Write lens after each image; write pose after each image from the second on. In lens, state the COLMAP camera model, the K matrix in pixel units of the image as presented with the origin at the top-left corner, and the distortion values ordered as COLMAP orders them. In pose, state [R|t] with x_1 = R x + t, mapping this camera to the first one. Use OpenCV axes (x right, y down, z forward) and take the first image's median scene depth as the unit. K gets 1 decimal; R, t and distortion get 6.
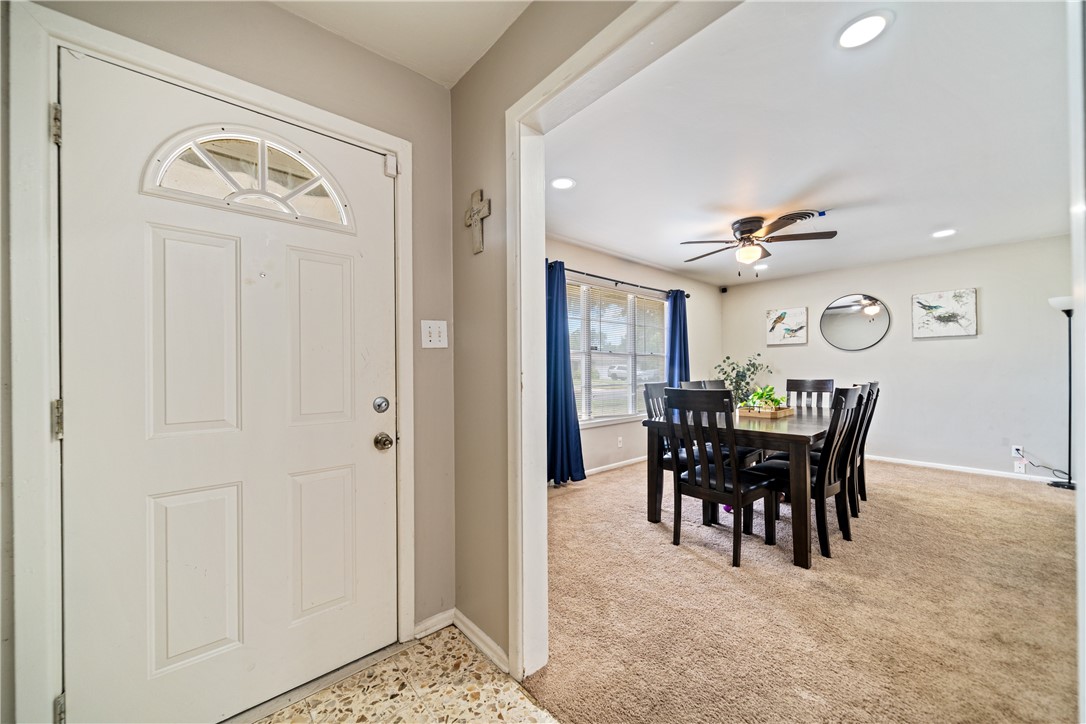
lens RADIAL K [[397.4, 0, 538.8], [0, 397.4, 368.5], [0, 0, 1]] dist [-0.000186, 0.000016]
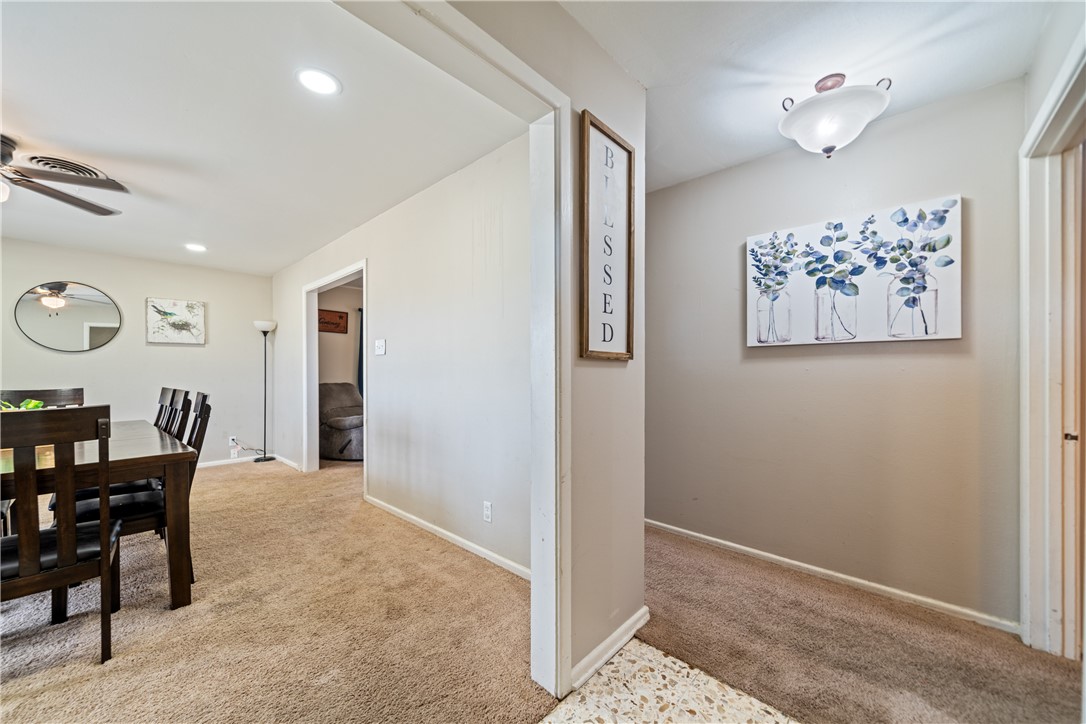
lens RADIAL K [[413.3, 0, 539.6], [0, 413.3, 369.9], [0, 0, 1]] dist [-0.001820, -0.000143]
pose [[-0.097905, 0.007820, 0.995165, -0.175606], [0.004046, 0.999964, -0.007460, 0.001447], [-0.995188, 0.003296, -0.097933, 0.190984]]
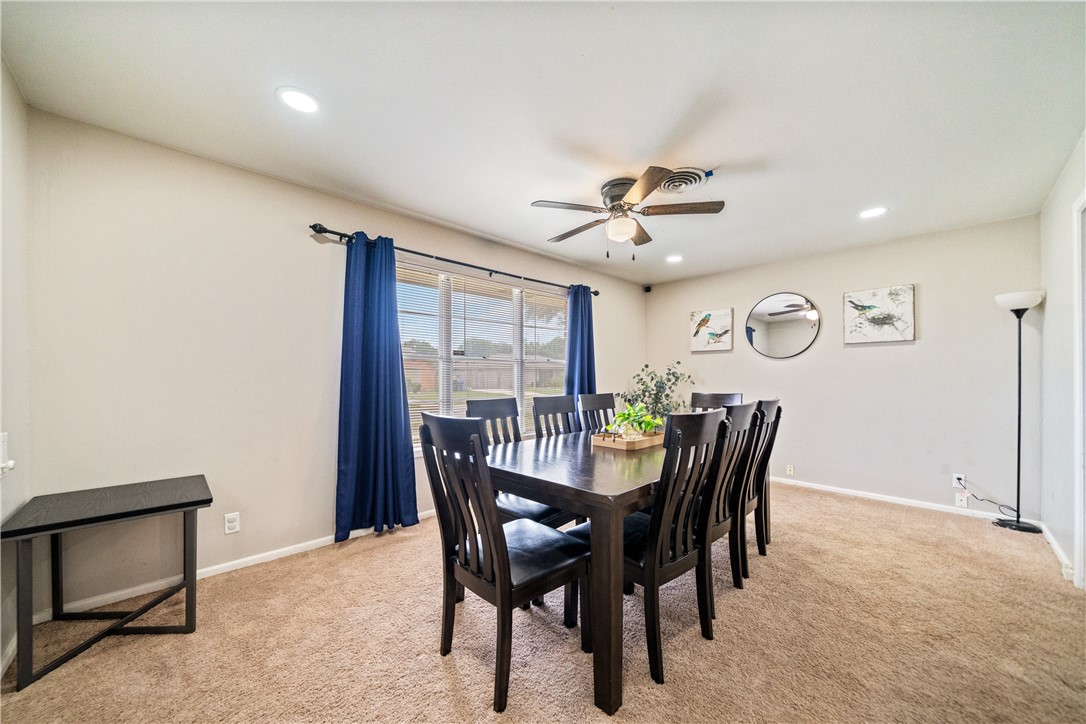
lens RADIAL K [[393.0, 0, 537.6], [0, 393.0, 376.9], [0, 0, 1]] dist [-0.001906, -0.000188]
pose [[0.999058, 0.004676, 0.043145, 0.312374], [-0.004763, 0.999987, 0.001912, -0.005880], [-0.043136, -0.002116, 0.999067, 0.238247]]
